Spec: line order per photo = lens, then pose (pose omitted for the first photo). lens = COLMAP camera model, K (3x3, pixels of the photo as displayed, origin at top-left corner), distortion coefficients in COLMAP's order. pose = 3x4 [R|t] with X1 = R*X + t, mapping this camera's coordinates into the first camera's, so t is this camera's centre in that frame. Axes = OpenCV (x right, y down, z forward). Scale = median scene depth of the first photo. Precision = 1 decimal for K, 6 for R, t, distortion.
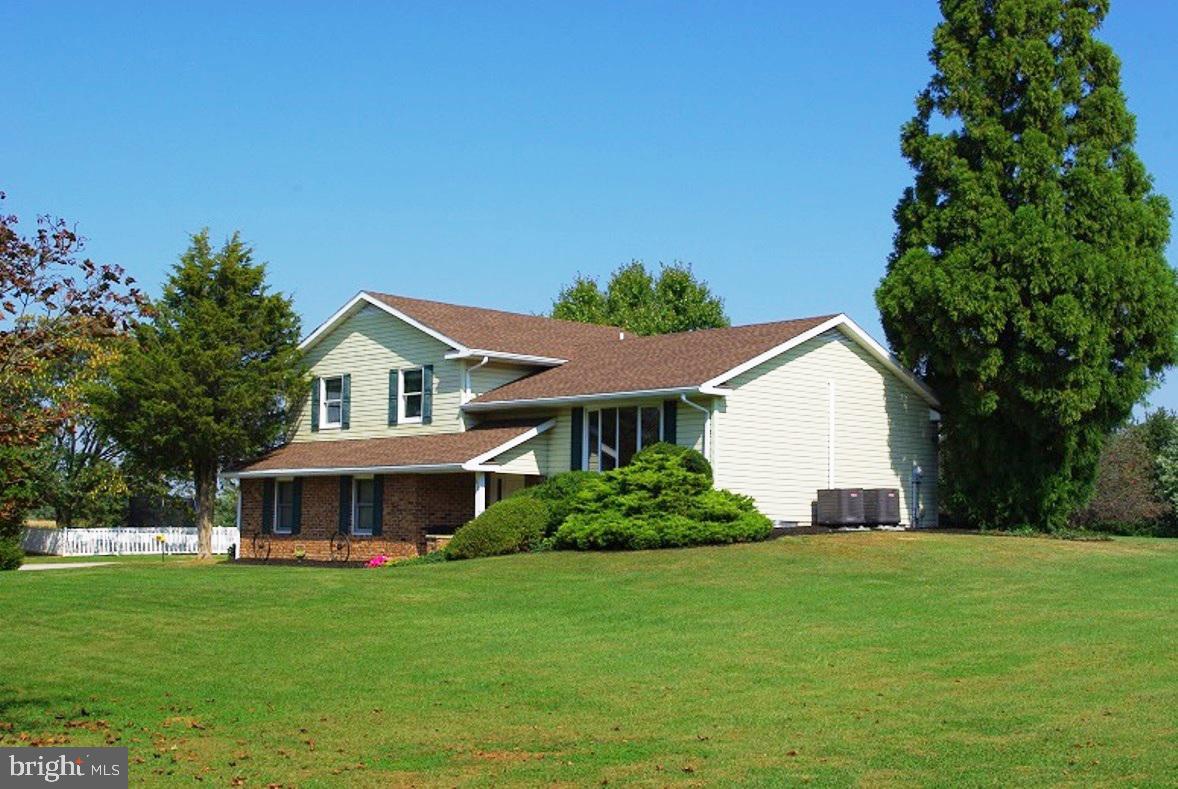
lens RADIAL K [[1581.1, 0, 585.6], [0, 1581.1, 390.7], [0, 0, 1]] dist [-0.004345, 0.000000]
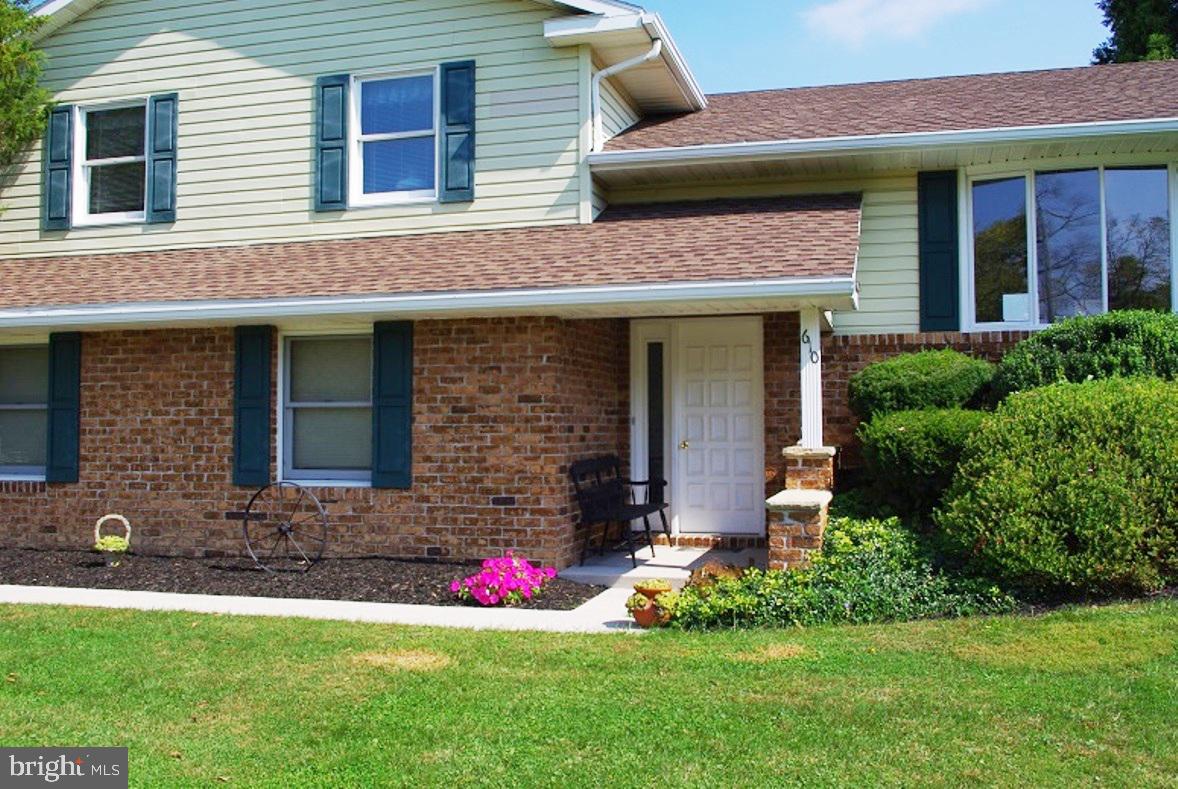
lens RADIAL K [[1093.5, 0, 591.4], [0, 1093.5, 393.3], [0, 0, 1]] dist [-0.059773, 0.000000]
pose [[0.856225, 0.003173, 0.516593, -0.214321], [-0.032777, 0.998300, 0.048194, 0.054182], [-0.515562, -0.058197, 0.854874, 0.738412]]
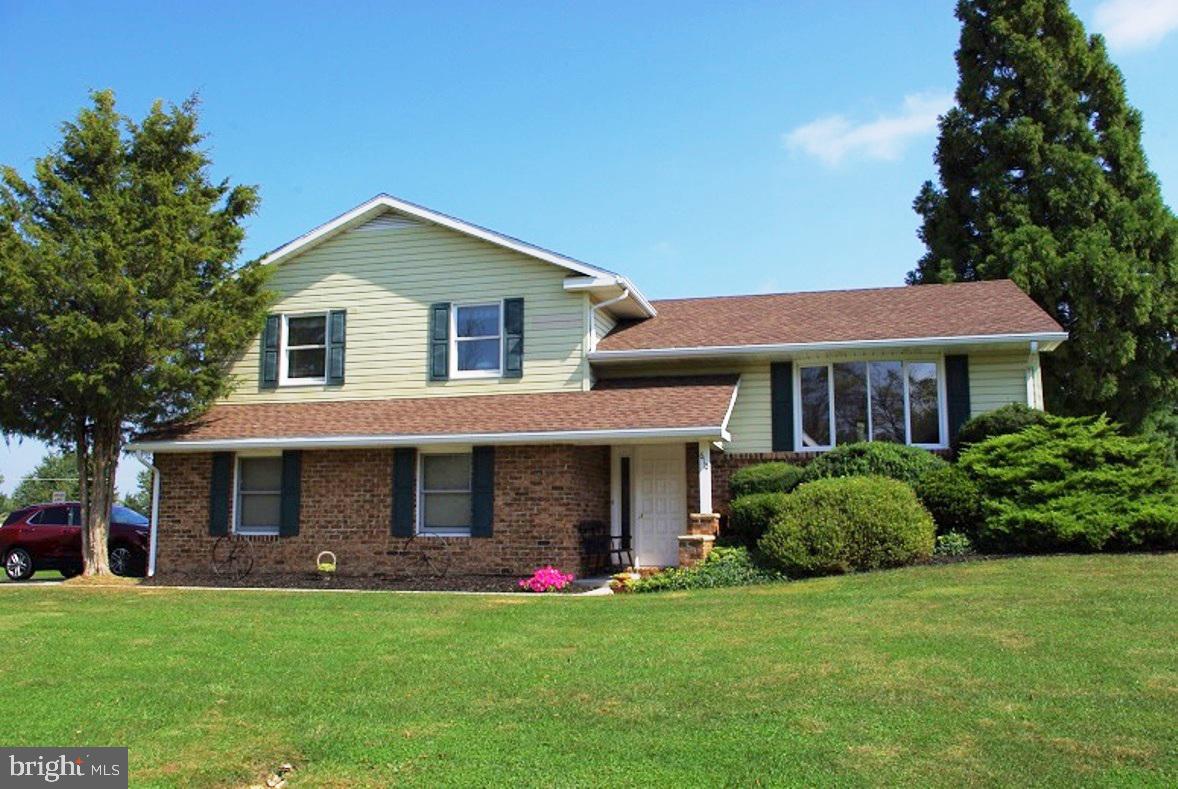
lens RADIAL K [[1004.2, 0, 590.9], [0, 1004.2, 387.4], [0, 0, 1]] dist [-0.081233, 0.020901]
pose [[0.847132, 0.061611, 0.527798, -0.309152], [-0.035317, 0.997587, -0.059766, 0.050323], [-0.530207, 0.031990, 0.847265, 0.594590]]
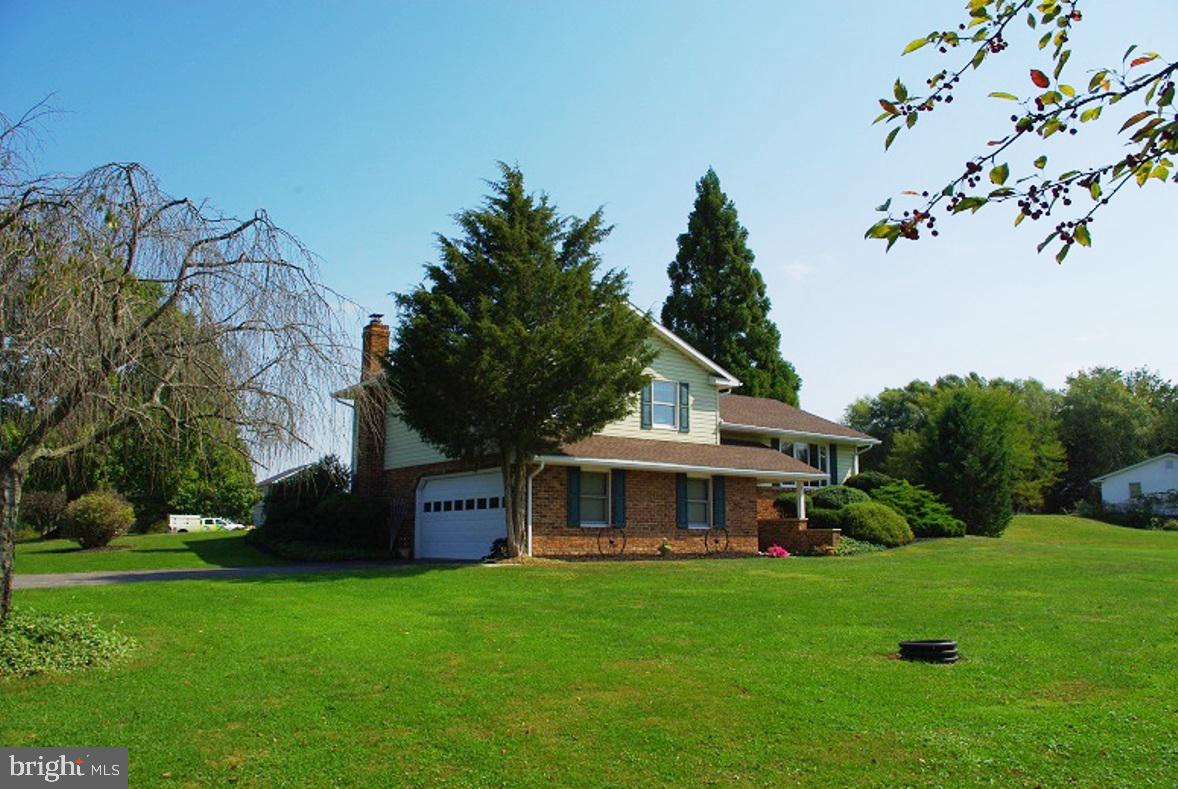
lens RADIAL K [[922.5, 0, 585.5], [0, 922.5, 395.1], [0, 0, 1]] dist [-0.079413, 0.001971]
pose [[0.126551, 0.143841, 0.981476, -0.778102], [-0.090521, 0.986977, -0.132975, 0.089944], [-0.987821, -0.072016, 0.137924, 0.977647]]
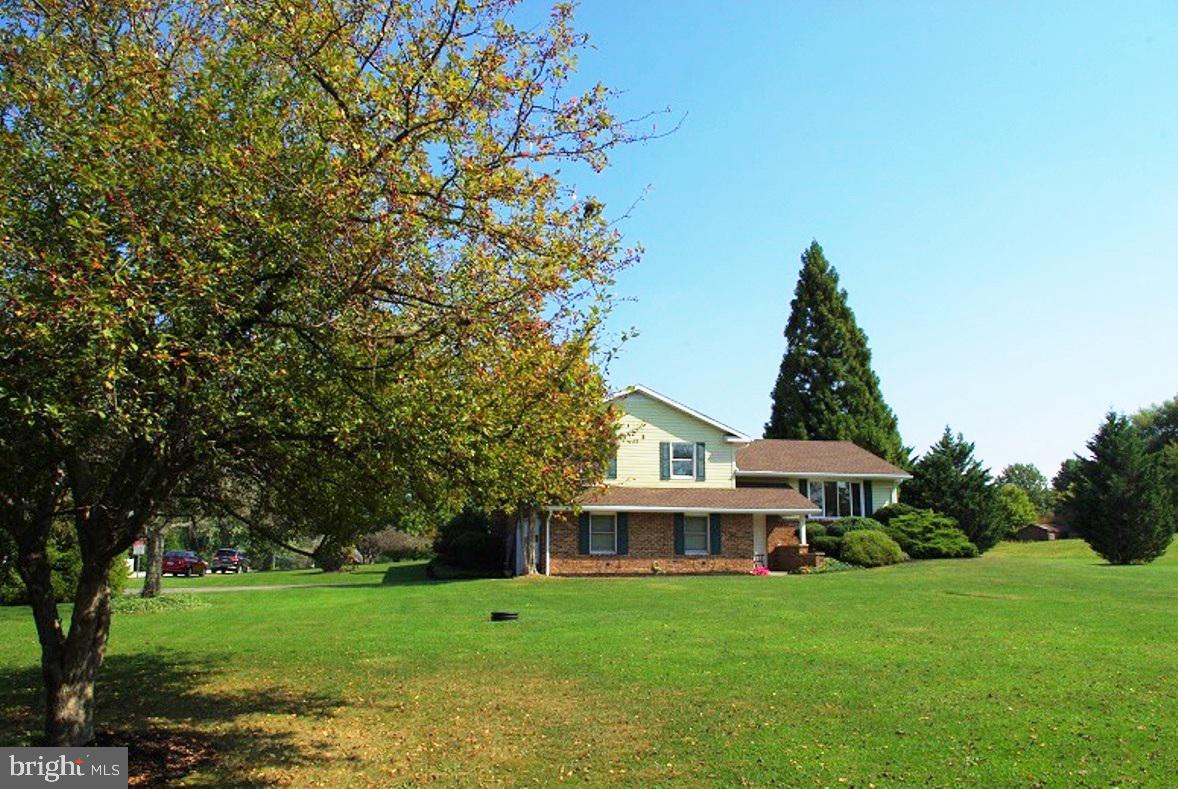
lens RADIAL K [[922.5, 0, 593.5], [0, 922.5, 390.7], [0, 0, 1]] dist [-0.079413, 0.001971]
pose [[0.484865, 0.151170, 0.861425, -0.930809], [-0.070327, 0.988498, -0.133885, 0.061044], [-0.871757, 0.004335, 0.489920, 0.651119]]
